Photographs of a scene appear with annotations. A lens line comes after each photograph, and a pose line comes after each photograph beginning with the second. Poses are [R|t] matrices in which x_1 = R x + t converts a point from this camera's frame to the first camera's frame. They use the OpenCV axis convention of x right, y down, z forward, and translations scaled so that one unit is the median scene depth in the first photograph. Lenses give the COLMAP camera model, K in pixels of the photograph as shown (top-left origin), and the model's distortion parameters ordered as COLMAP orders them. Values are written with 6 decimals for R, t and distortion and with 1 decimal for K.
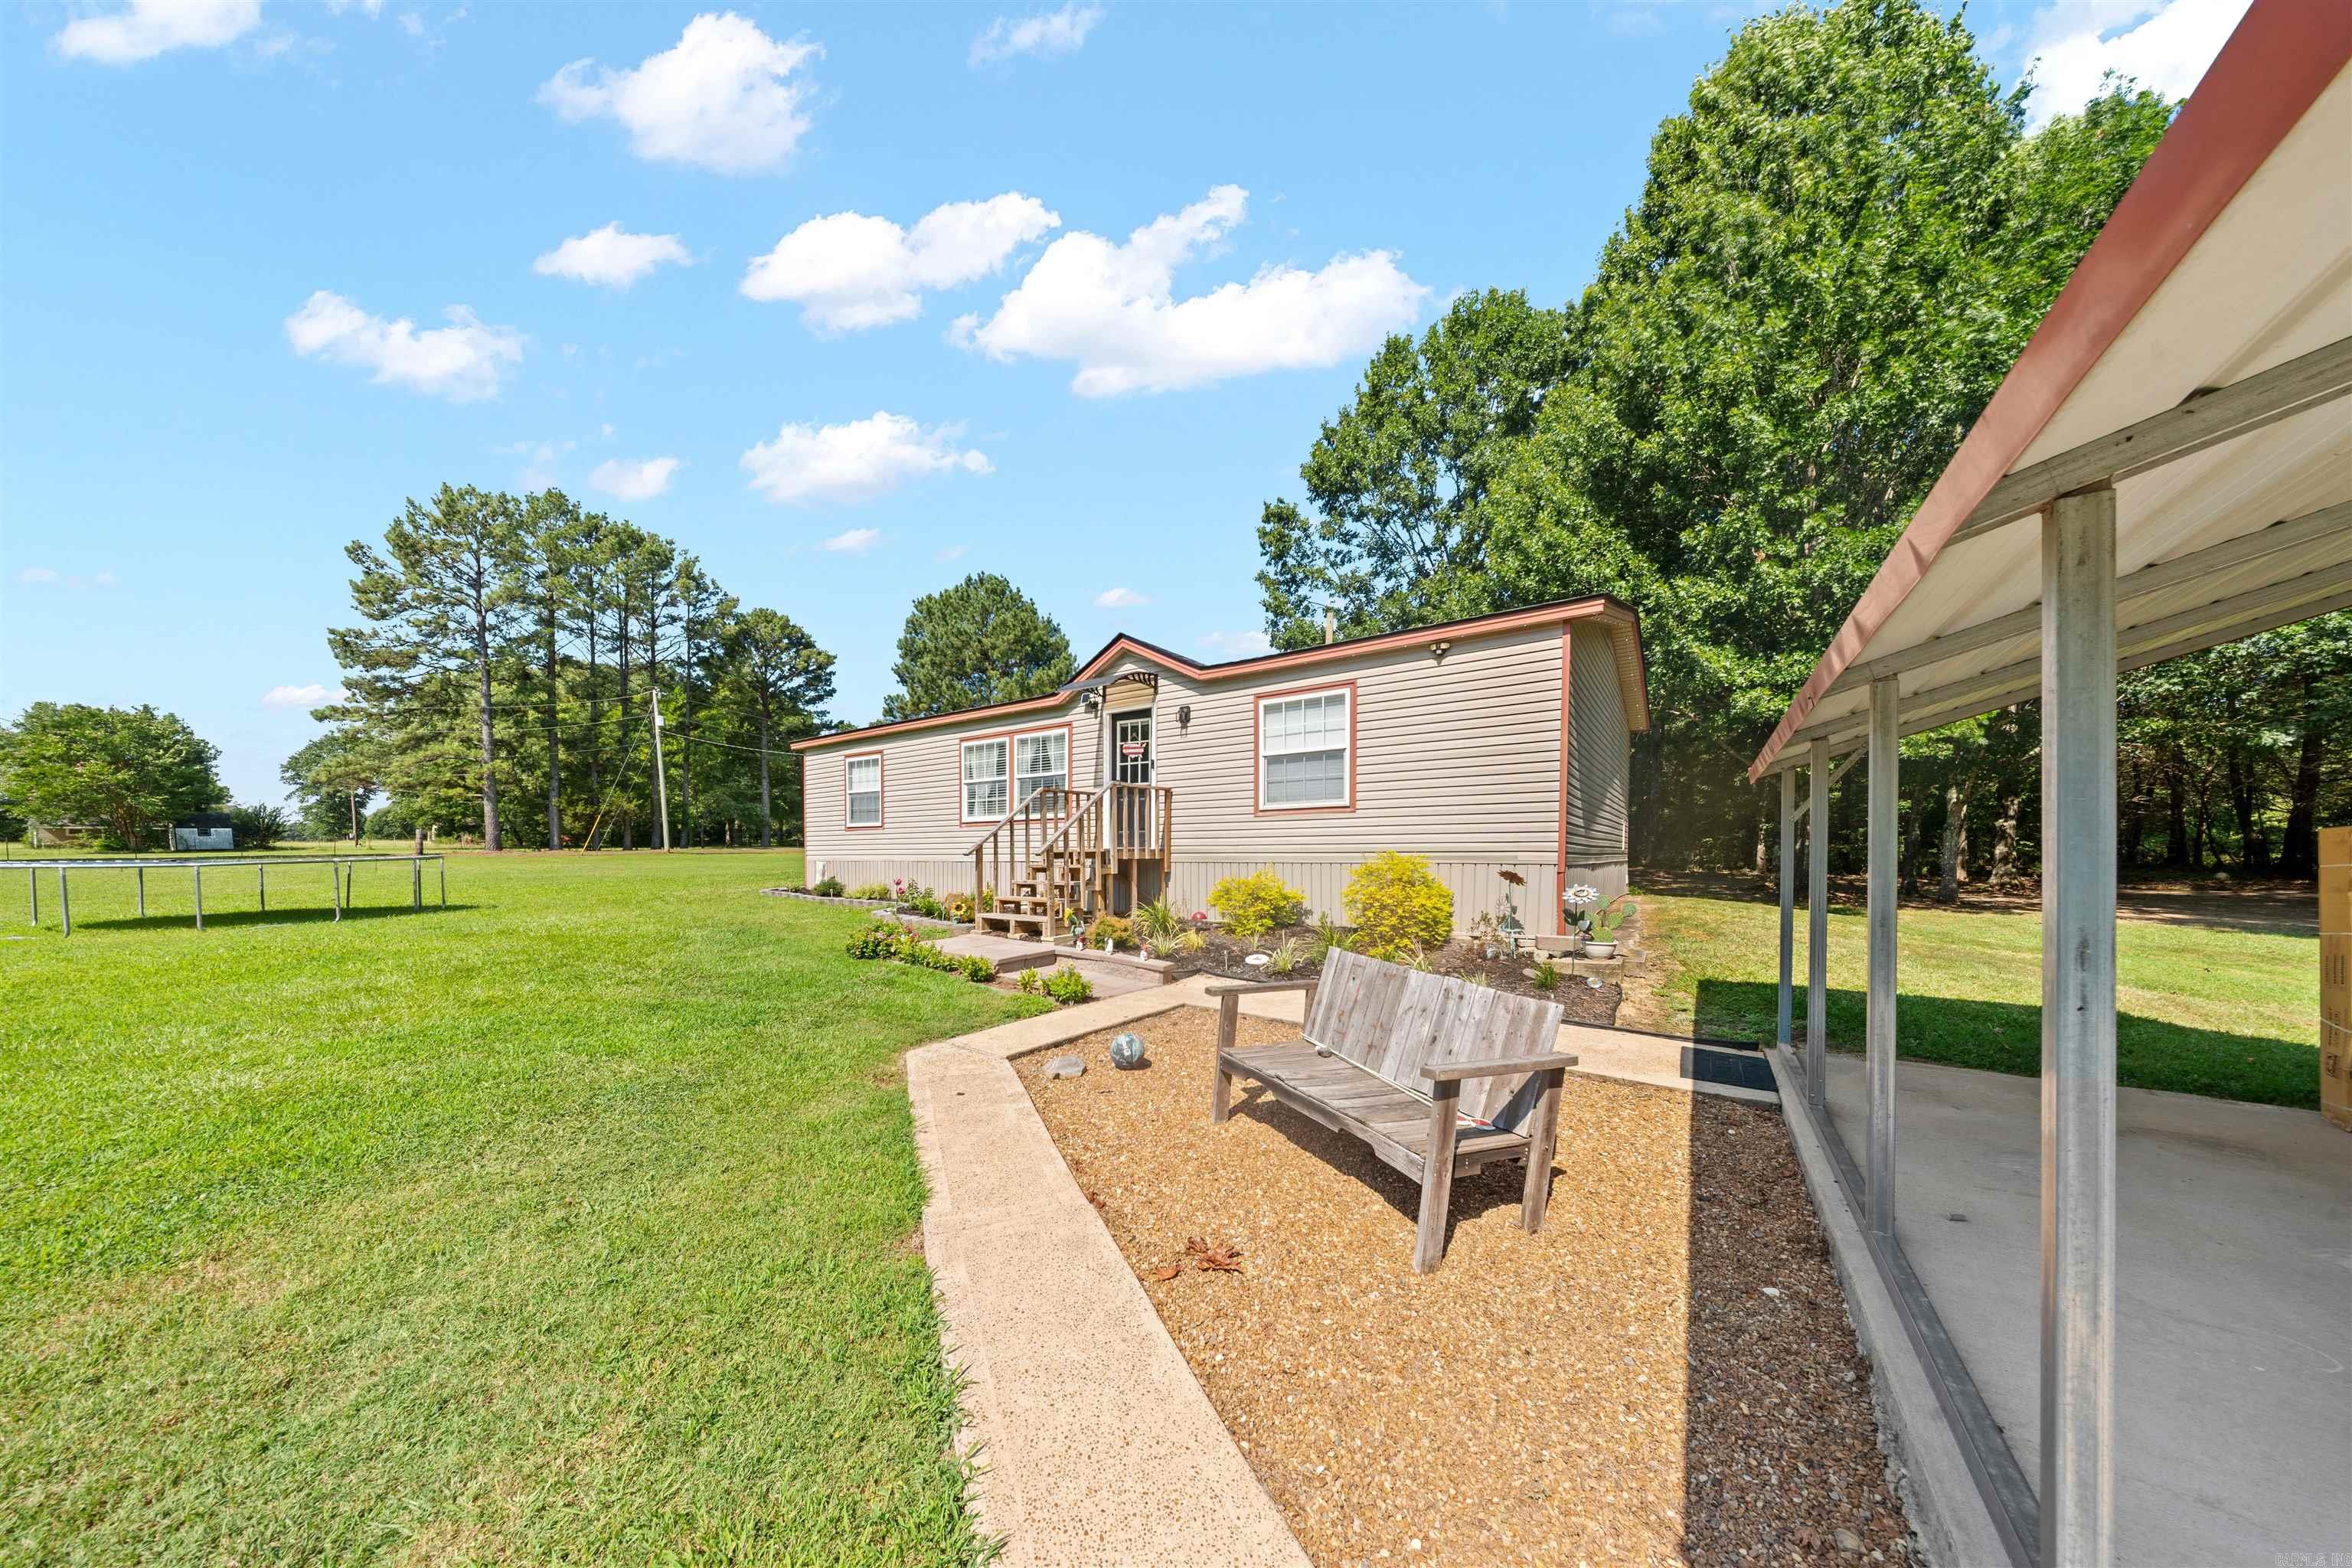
lens RADIAL K [[718.9, 0, 1180.0], [0, 718.9, 818.7], [0, 0, 1]] dist [0.000269, -0.000016]
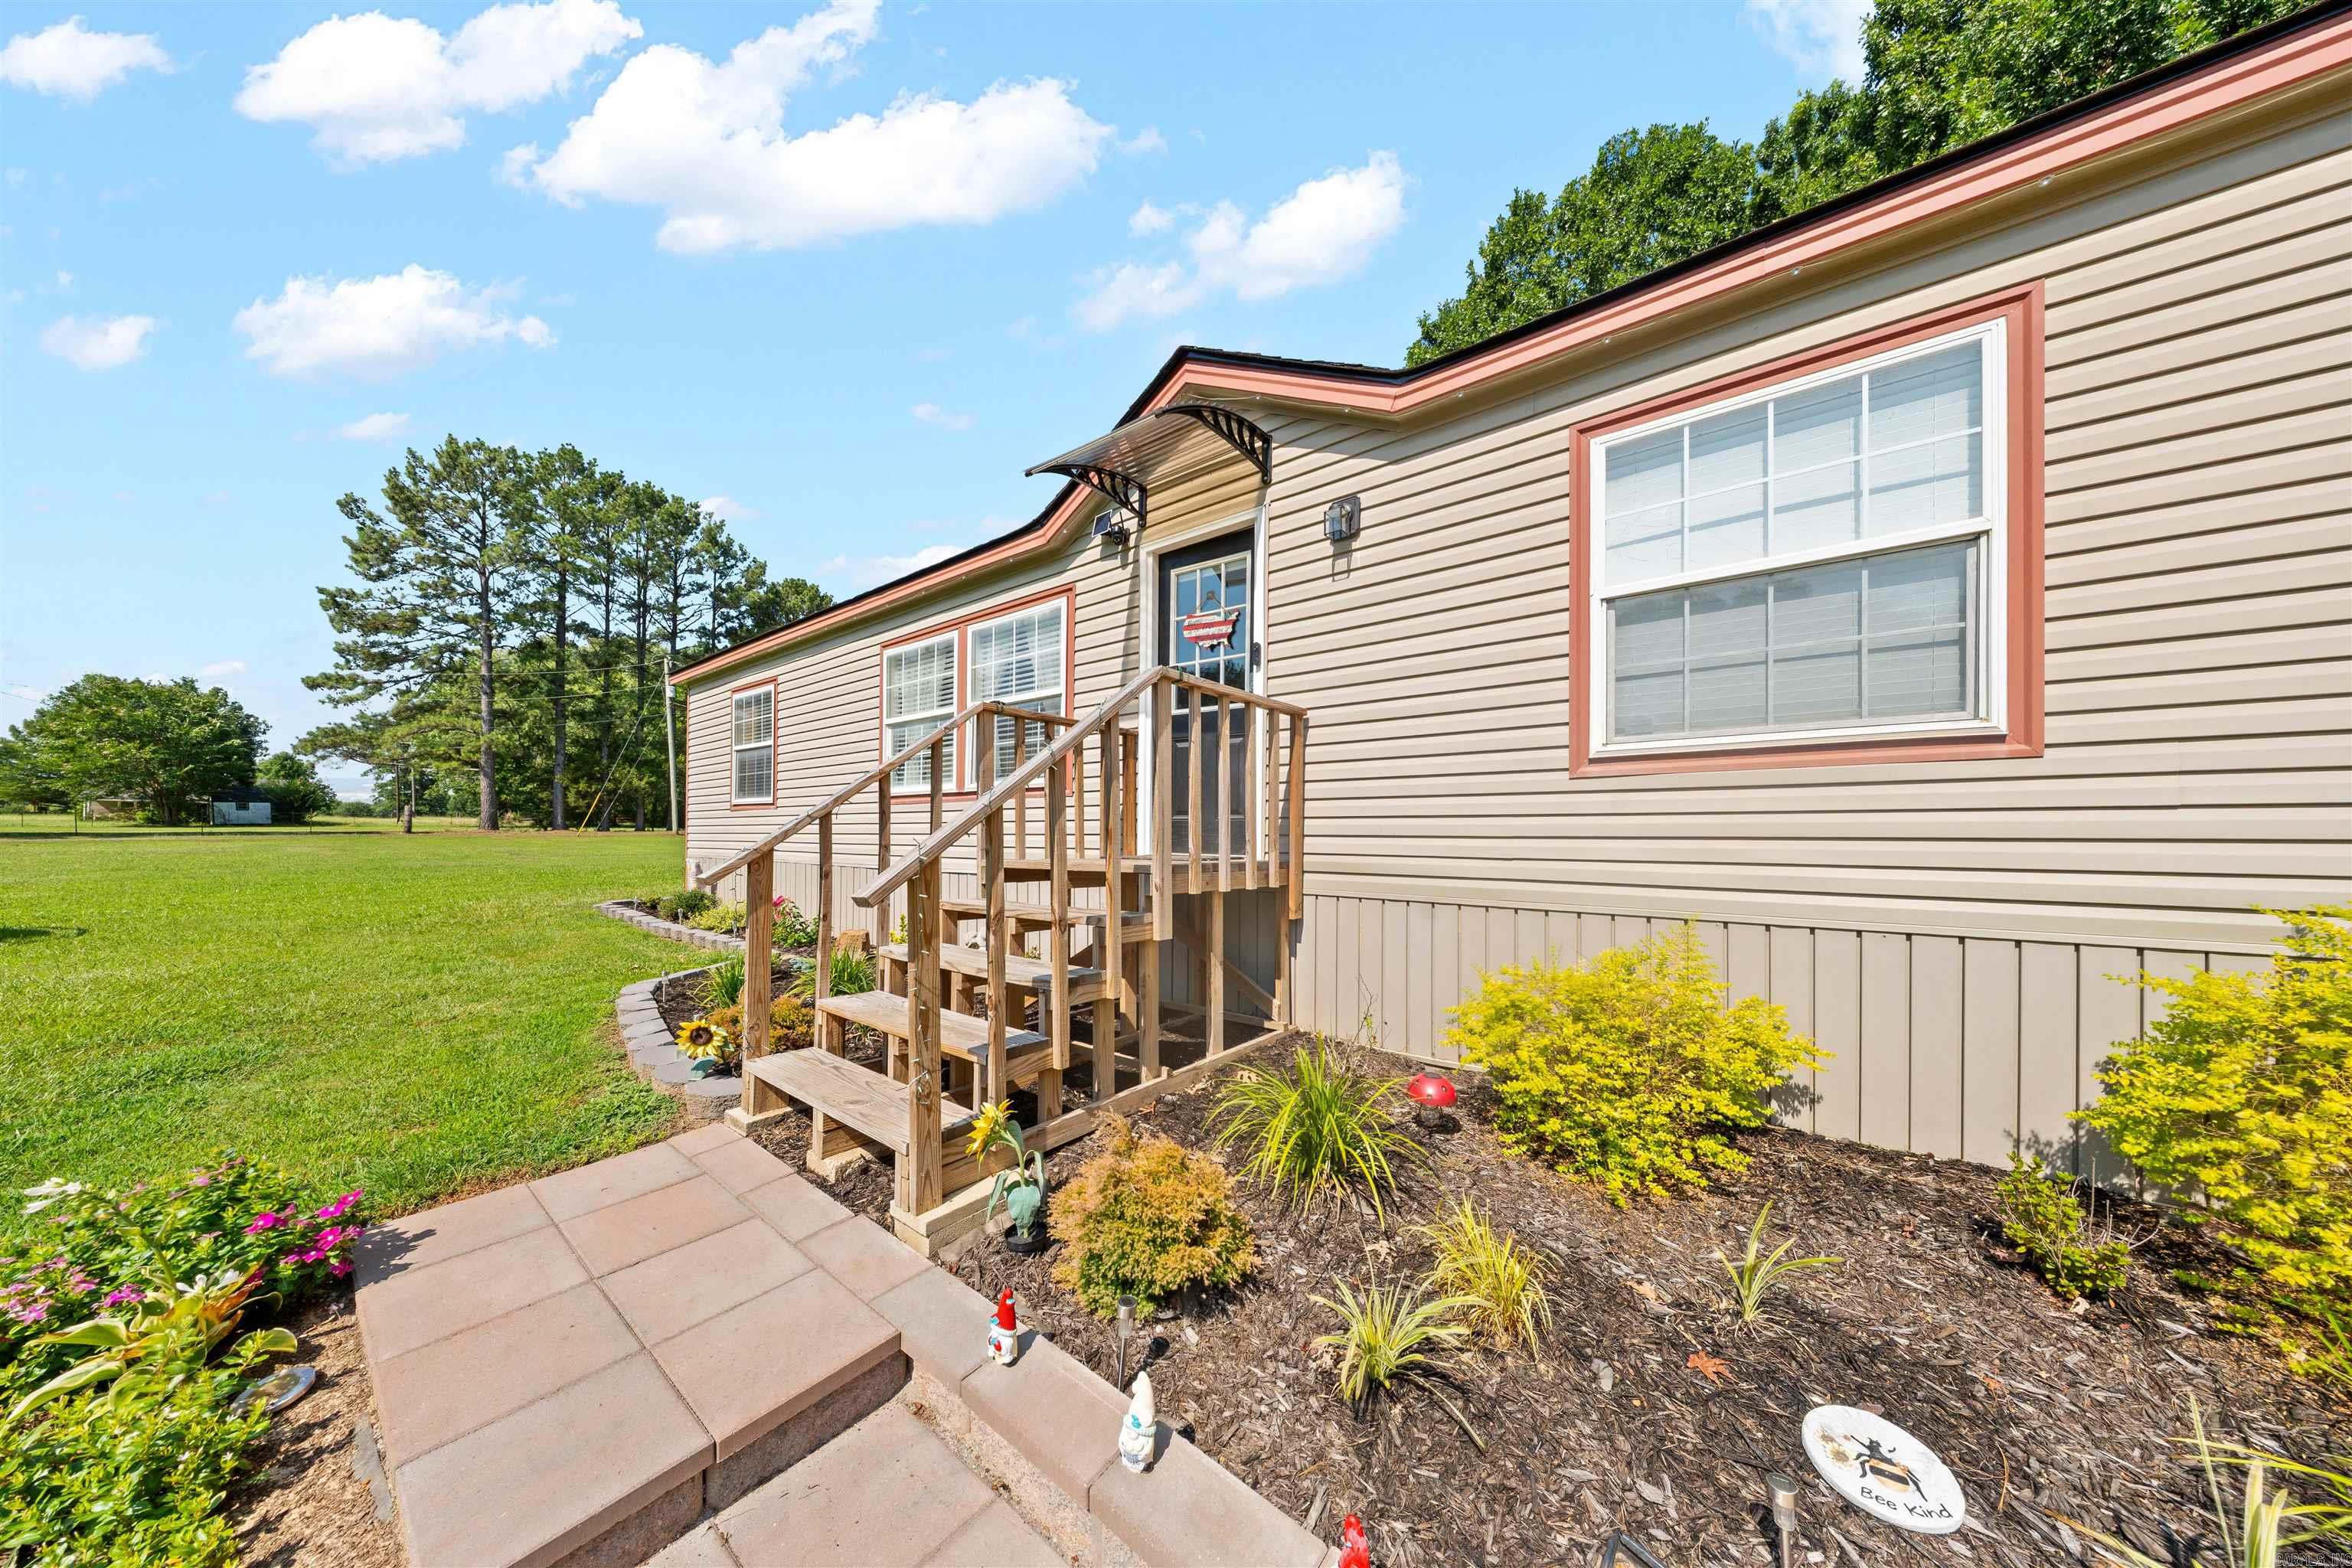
lens RADIAL K [[718.9, 0, 1180.0], [0, 718.9, 818.7], [0, 0, 1]] dist [0.000269, -0.000016]
pose [[0.997917, 0.013525, -0.063078, -0.012381], [-0.012441, 0.999769, 0.017544, 0.002640], [0.063301, -0.016723, 0.997854, 0.132398]]
